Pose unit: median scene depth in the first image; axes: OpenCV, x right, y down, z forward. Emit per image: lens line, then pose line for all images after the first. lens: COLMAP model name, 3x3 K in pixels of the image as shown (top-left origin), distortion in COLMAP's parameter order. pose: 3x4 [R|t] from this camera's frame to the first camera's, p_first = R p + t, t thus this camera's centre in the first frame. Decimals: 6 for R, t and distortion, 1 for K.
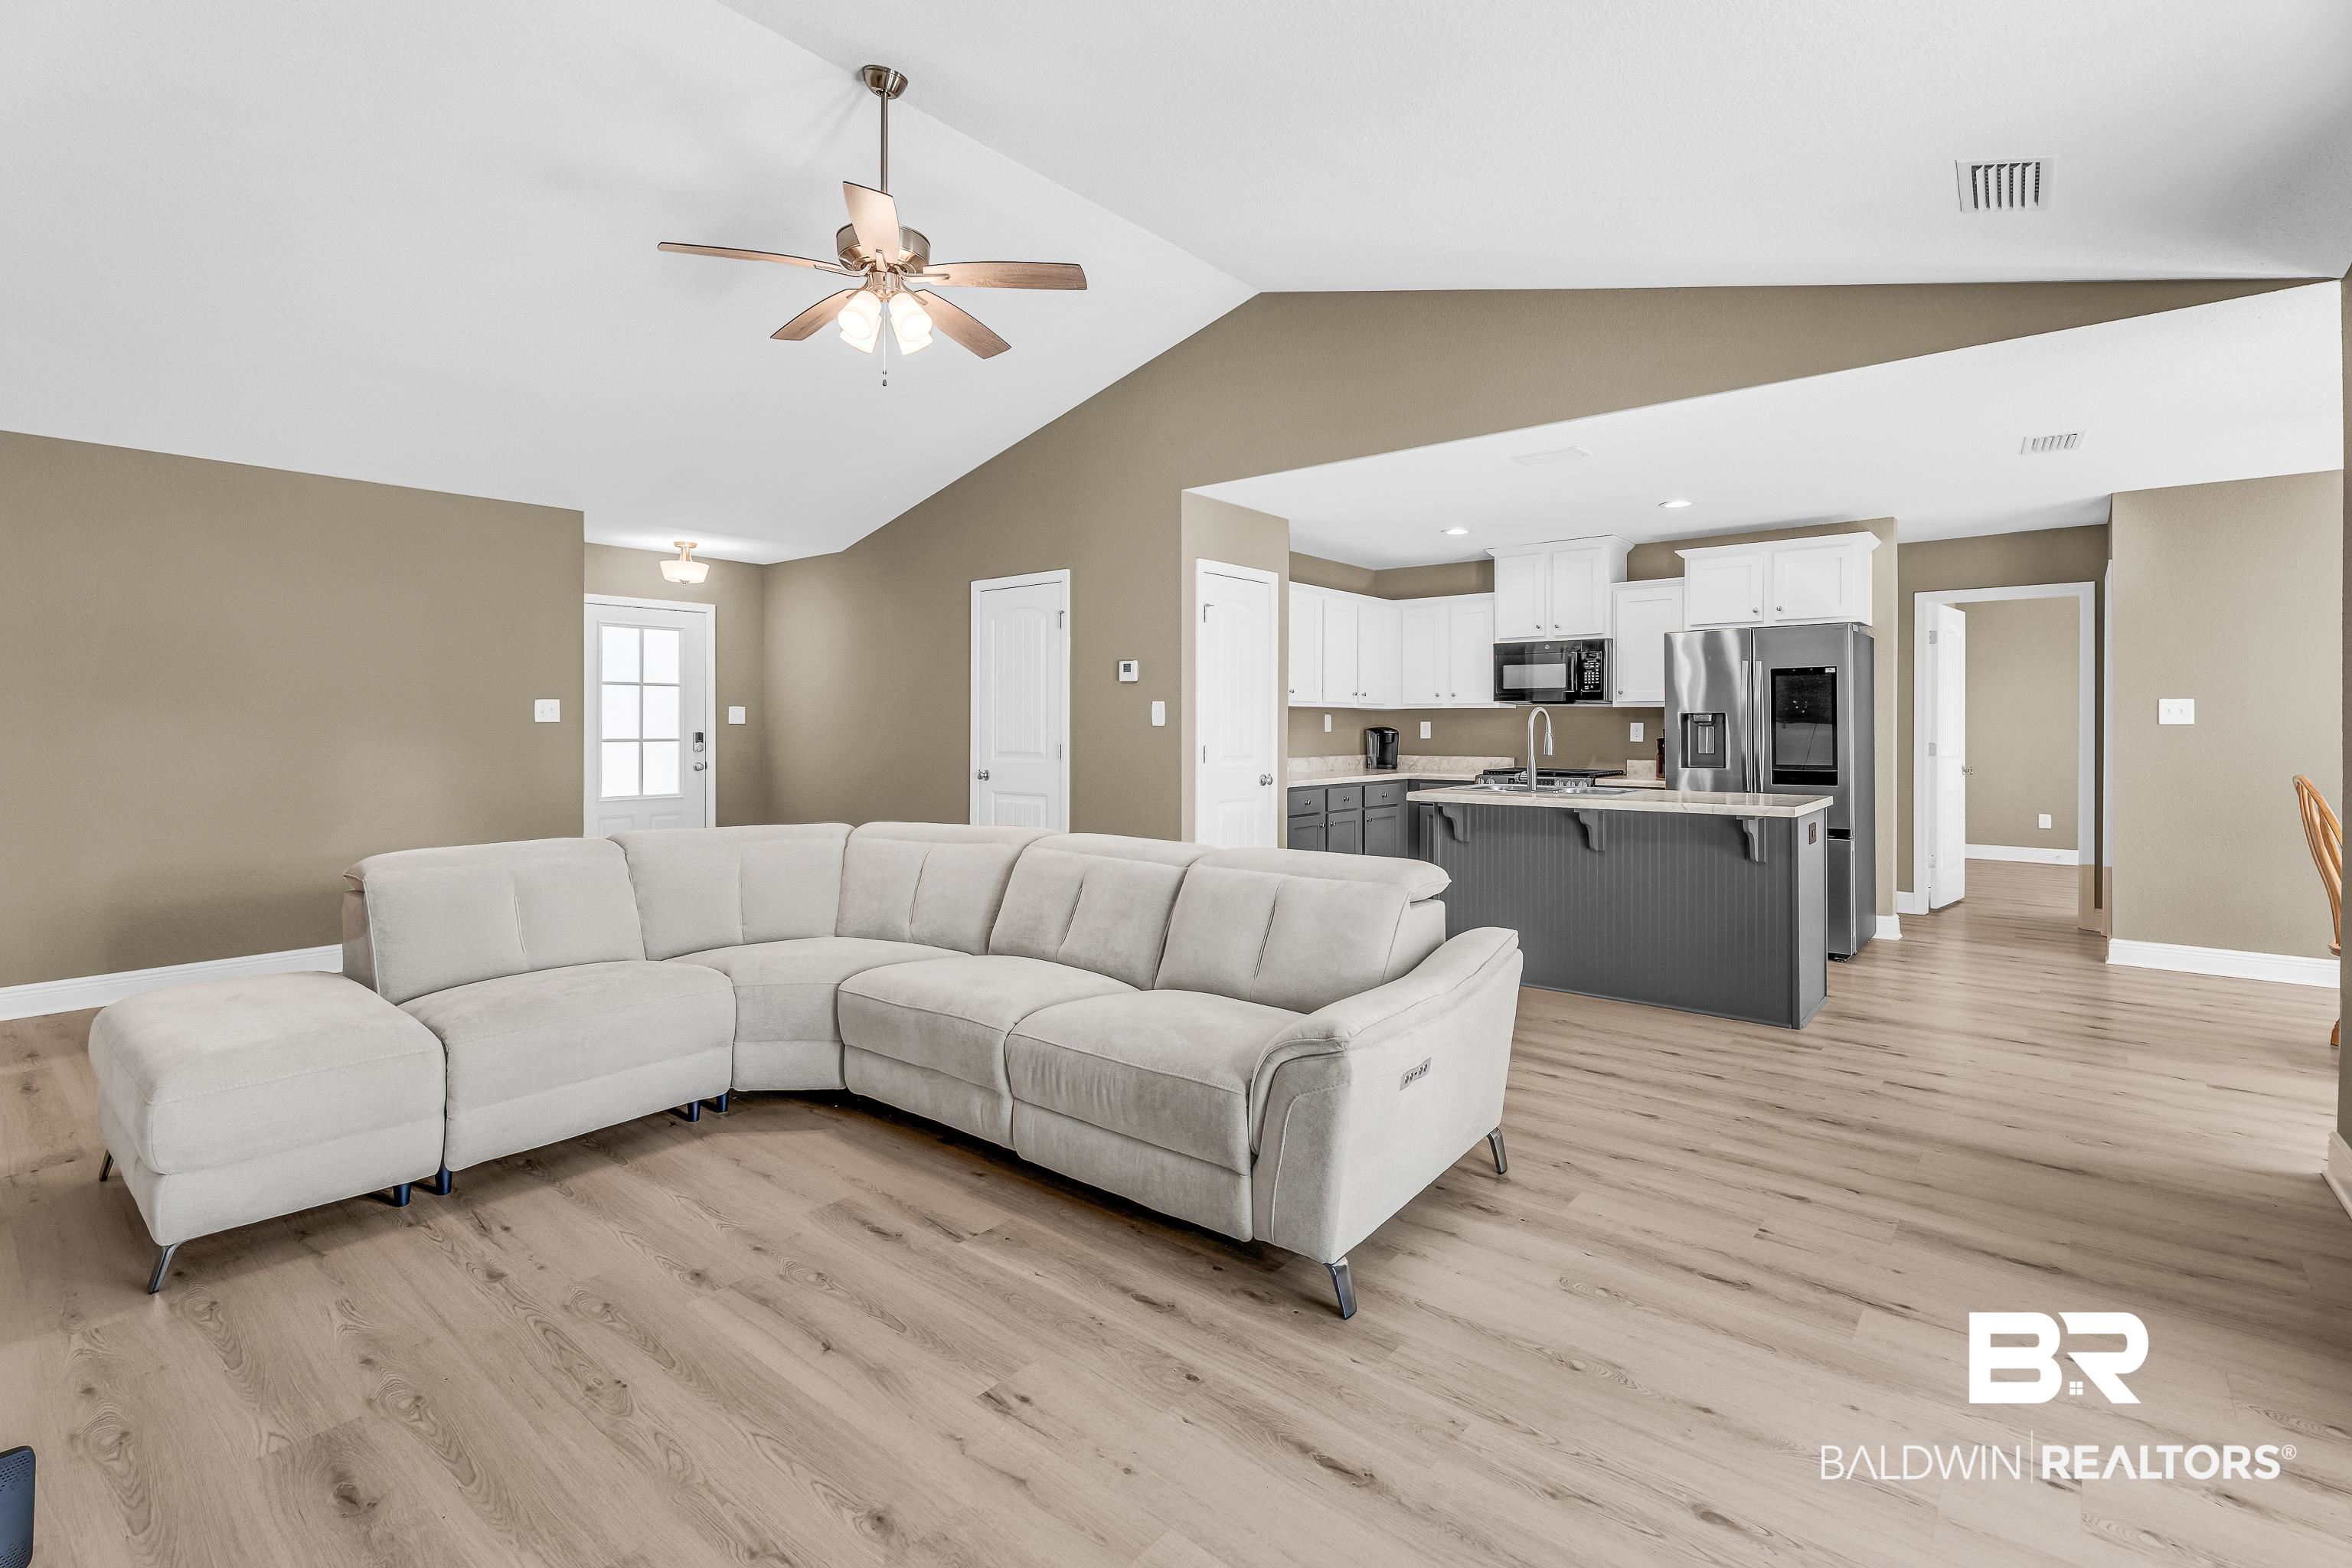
lens RADIAL K [[1059.9, 0, 1175.8], [0, 1059.9, 723.6], [0, 0, 1]] dist [0.000639, 0.000056]
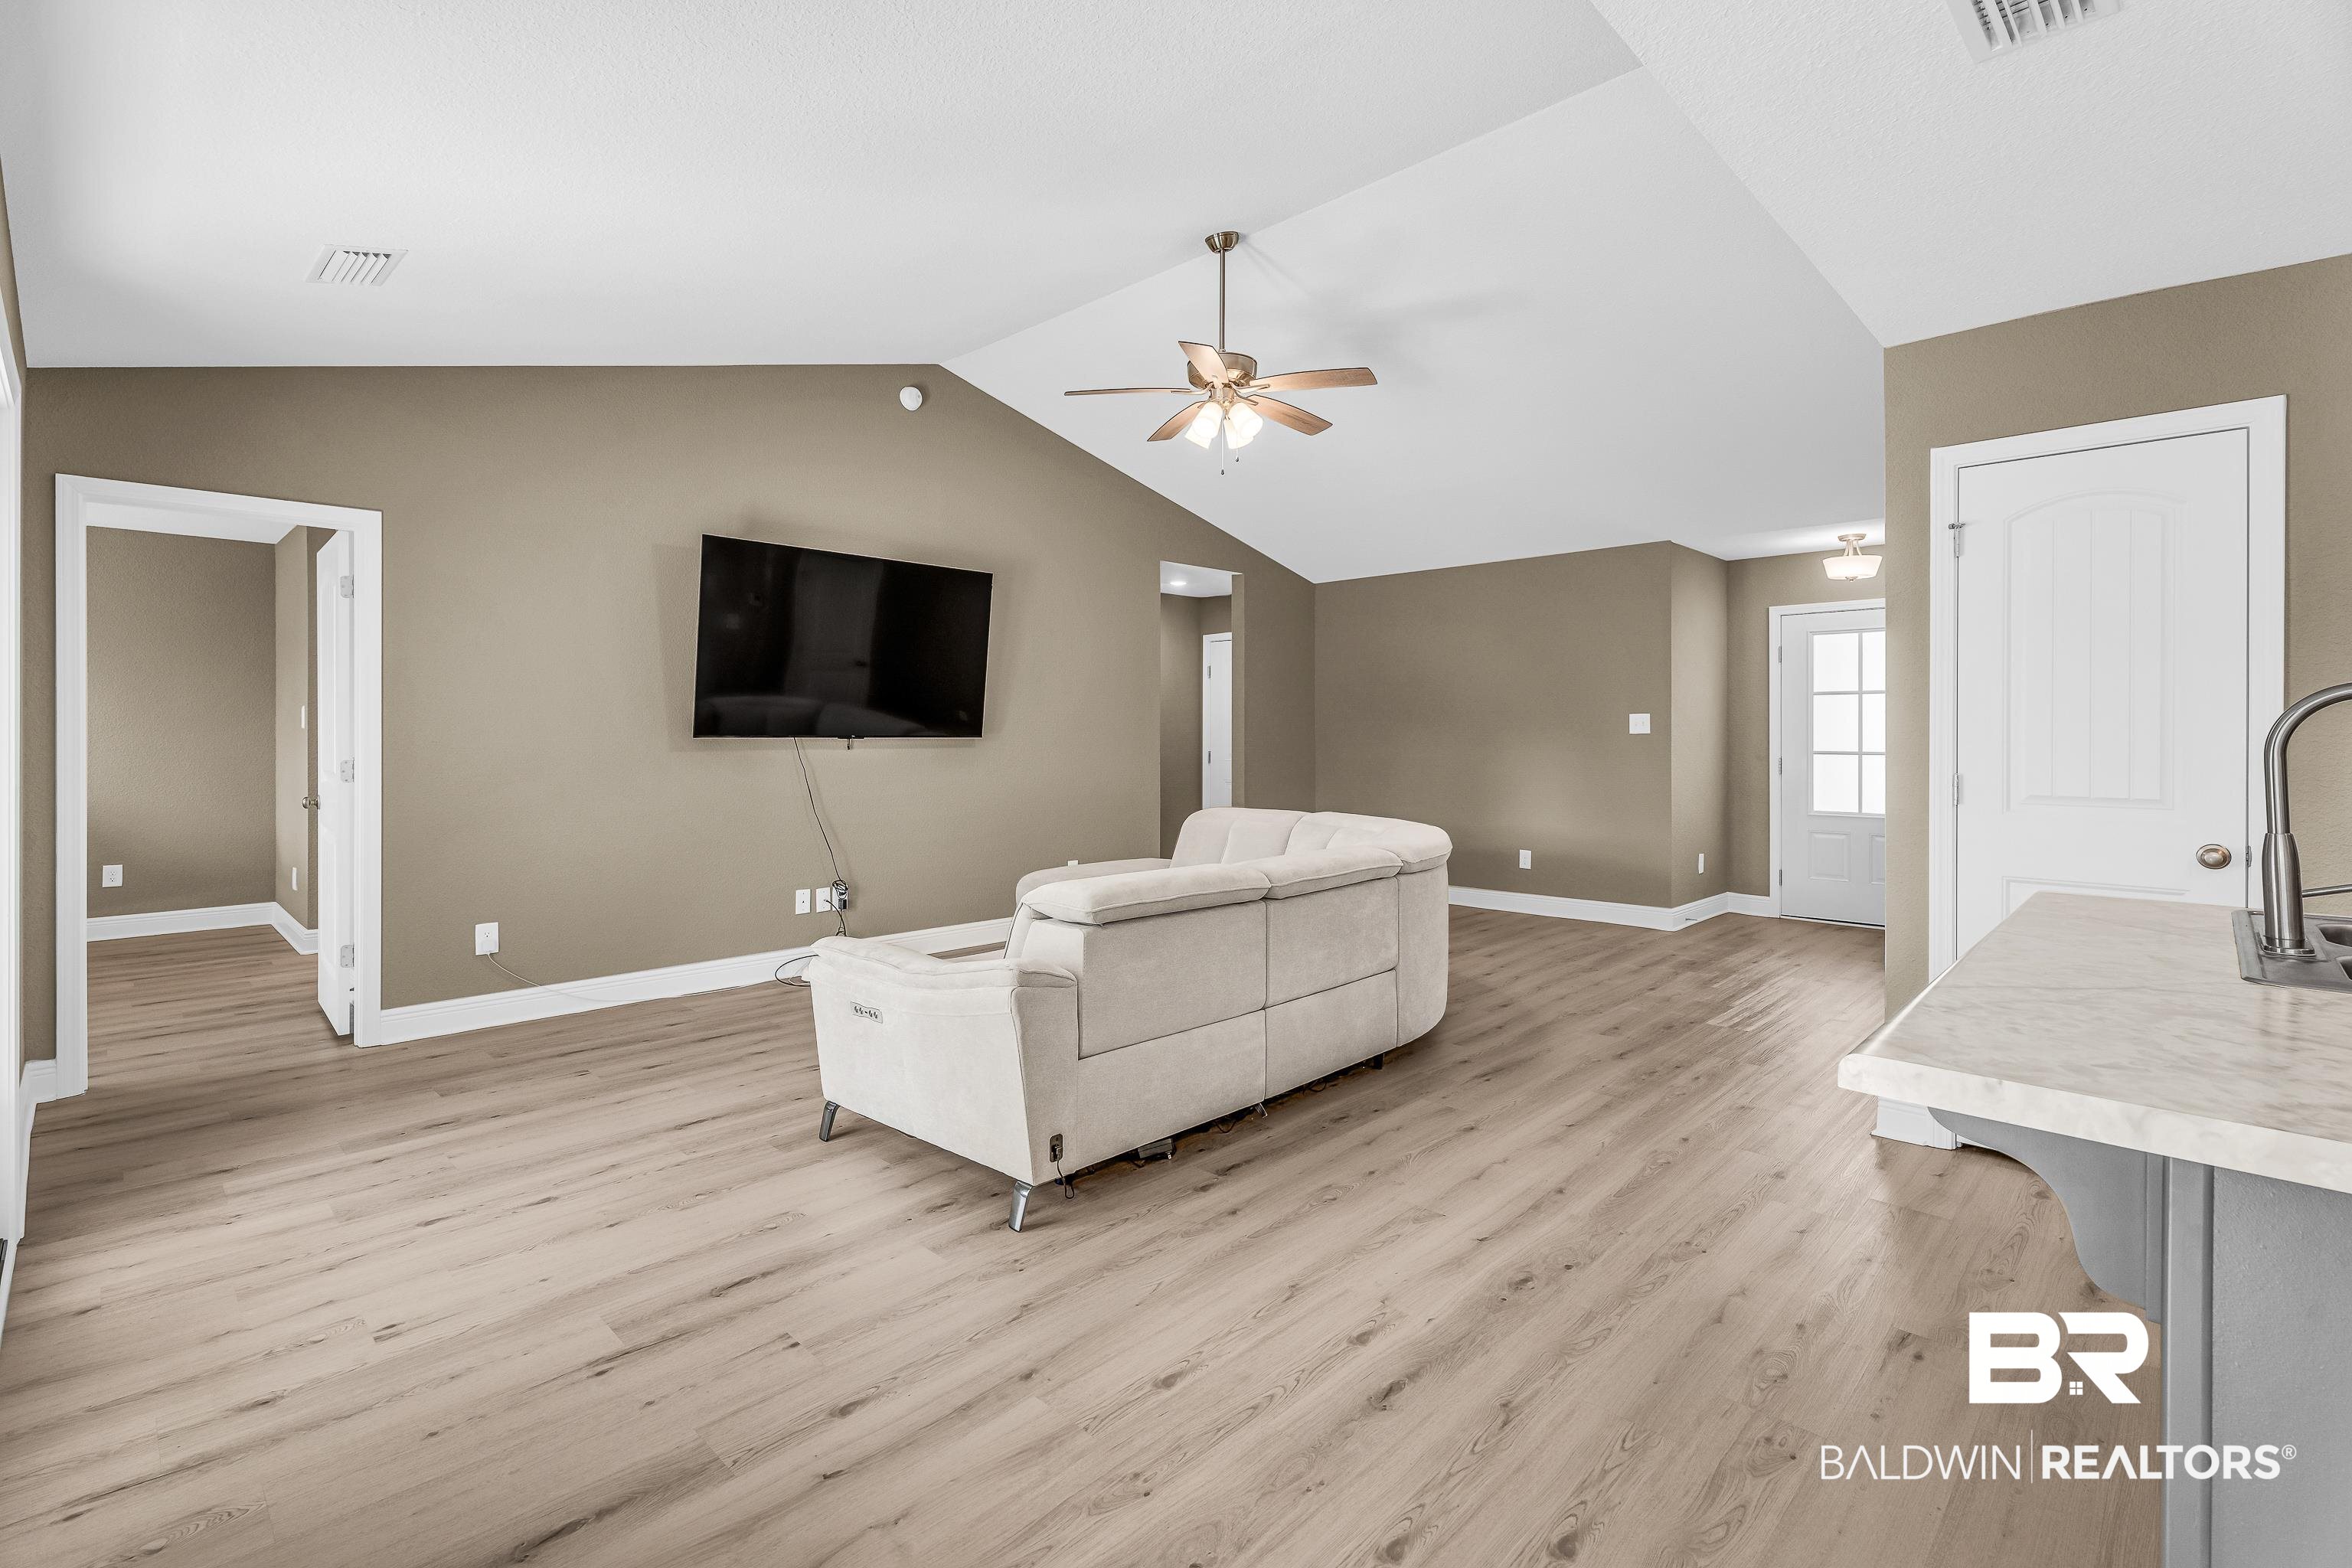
lens RADIAL K [[1071.3, 0, 1163.2], [0, 1071.3, 729.5], [0, 0, 1]] dist [-0.000493, 0.000118]
pose [[-0.075410, -0.005204, -0.997139, 1.183586], [-0.002349, 0.999985, -0.005041, 0.002174], [0.997150, 0.001962, -0.075421, 1.168228]]
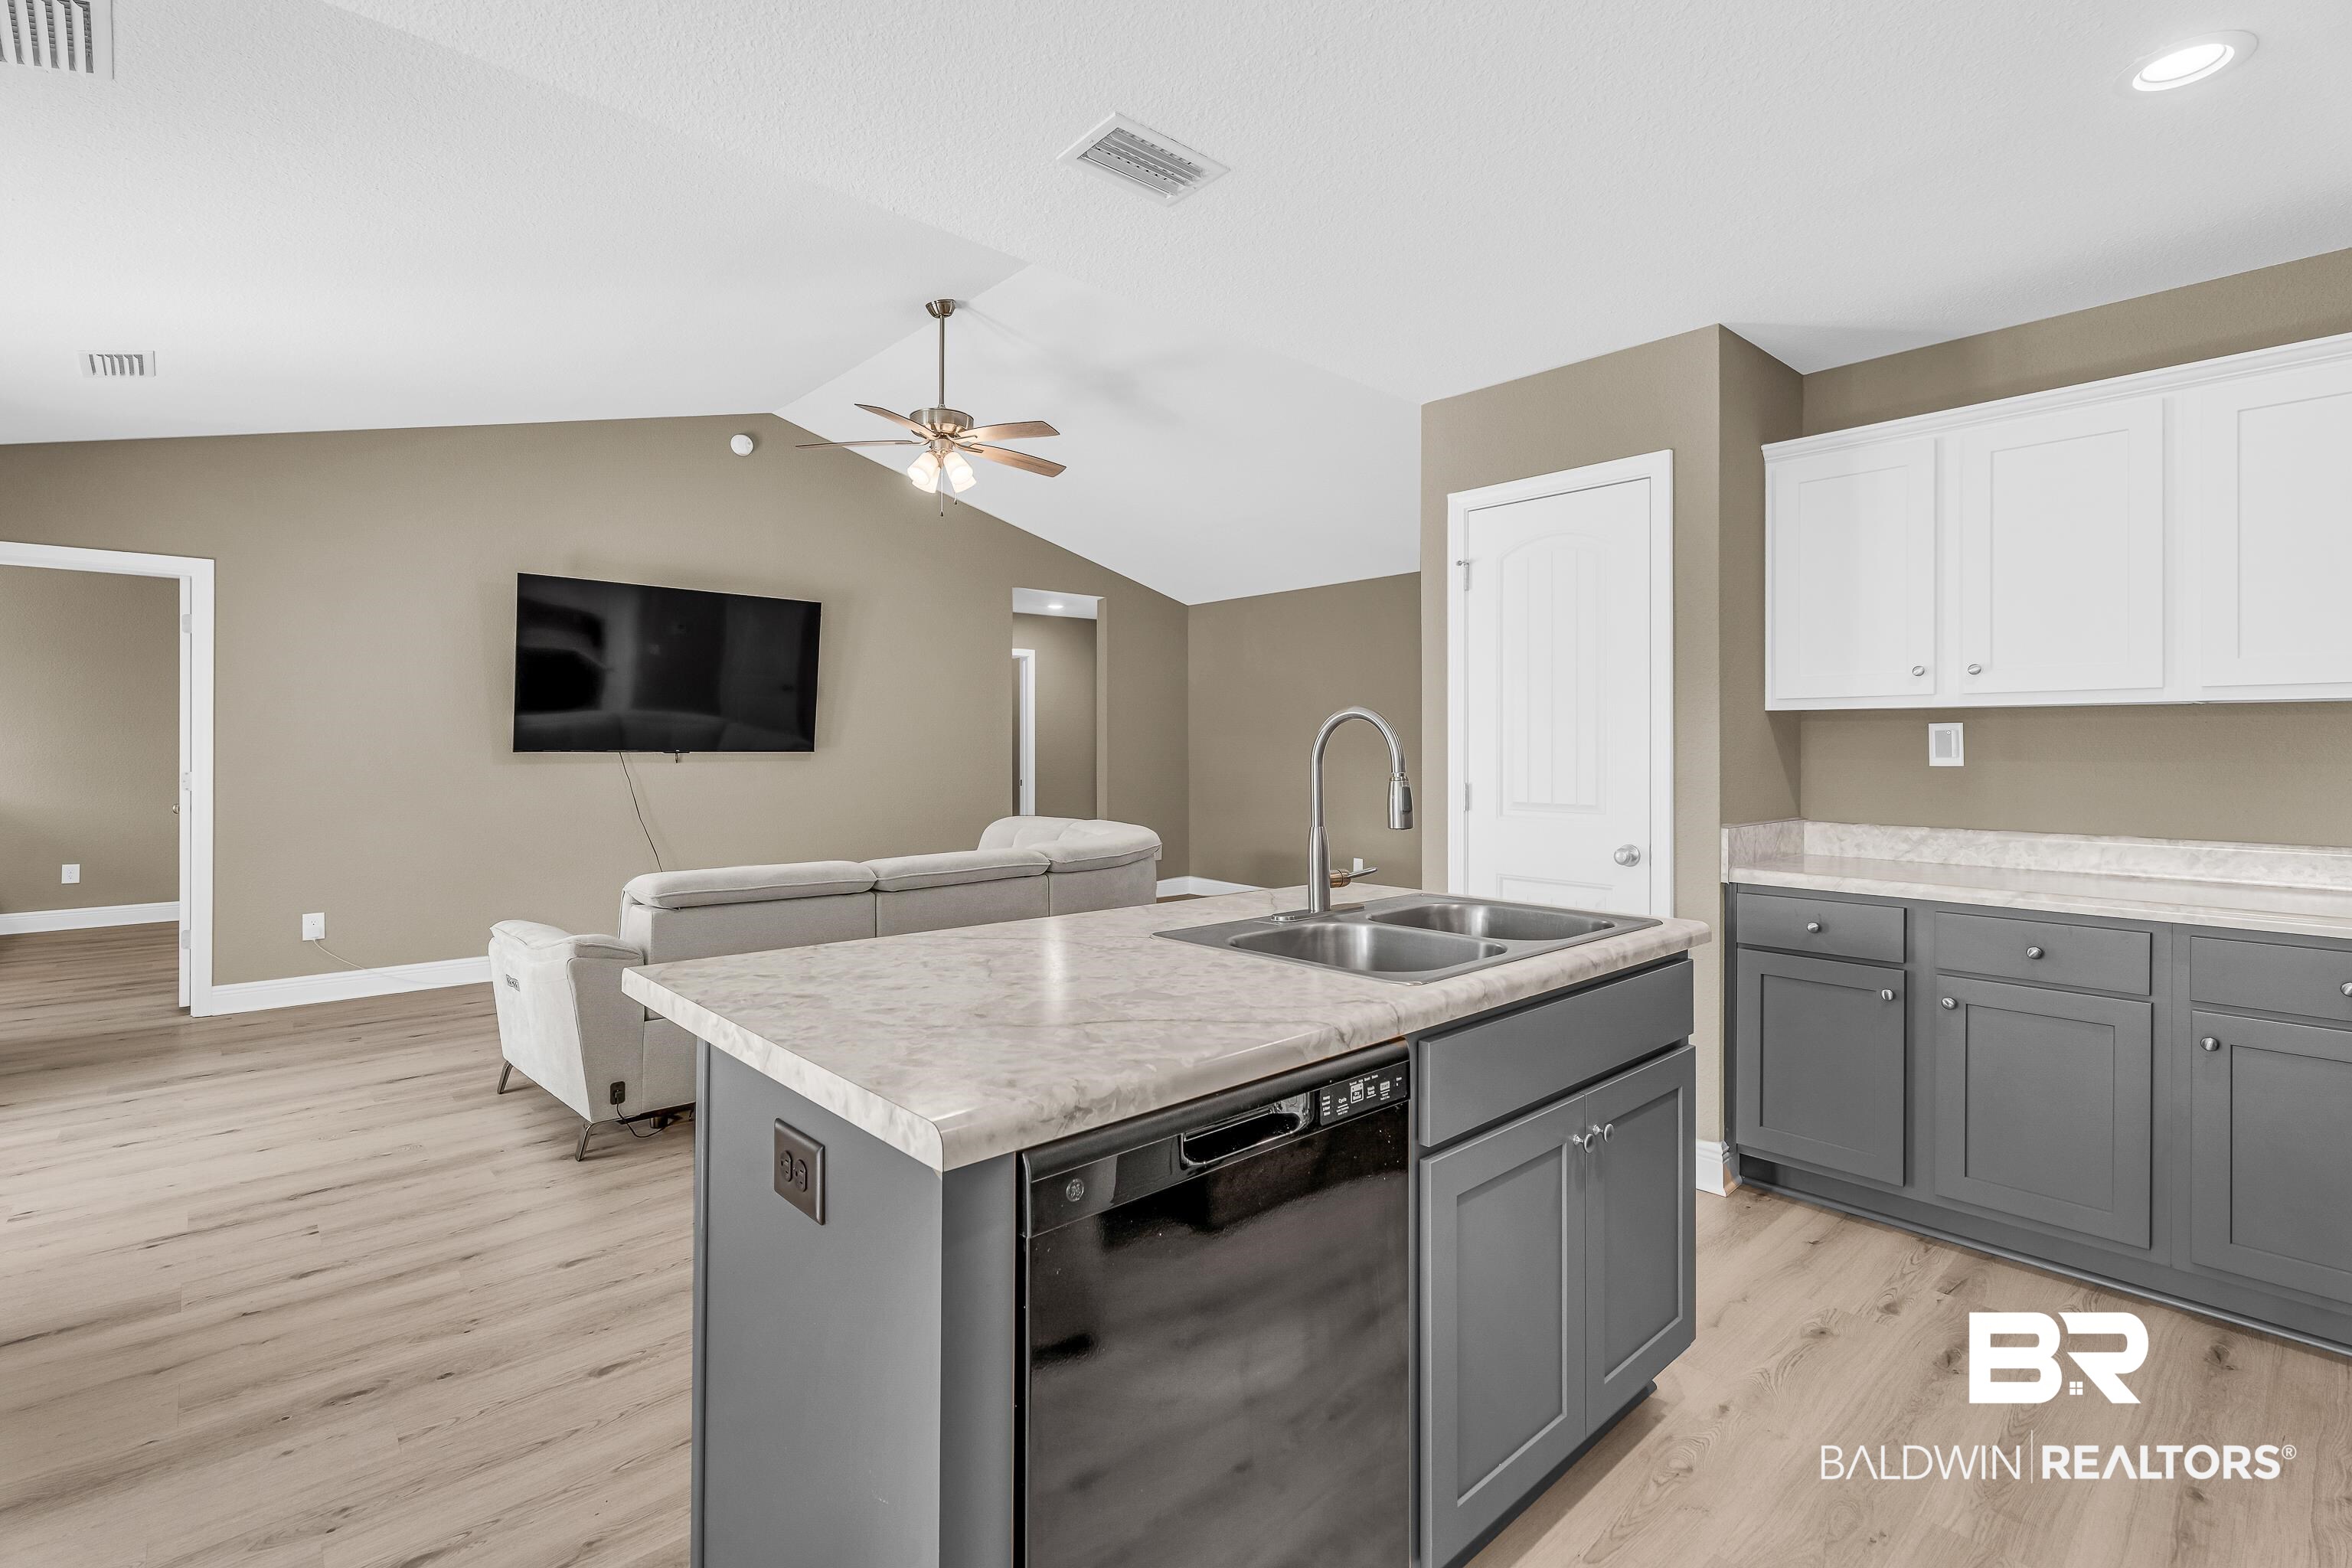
lens RADIAL K [[1069.3, 0, 1167.7], [0, 1069.3, 737.6], [0, 0, 1]] dist [0.002809, -0.001149]
pose [[-0.134480, -0.010959, -0.990856, 1.290484], [-0.000715, 0.999940, -0.010962, 0.002217], [0.990916, -0.000766, -0.134480, 1.709670]]
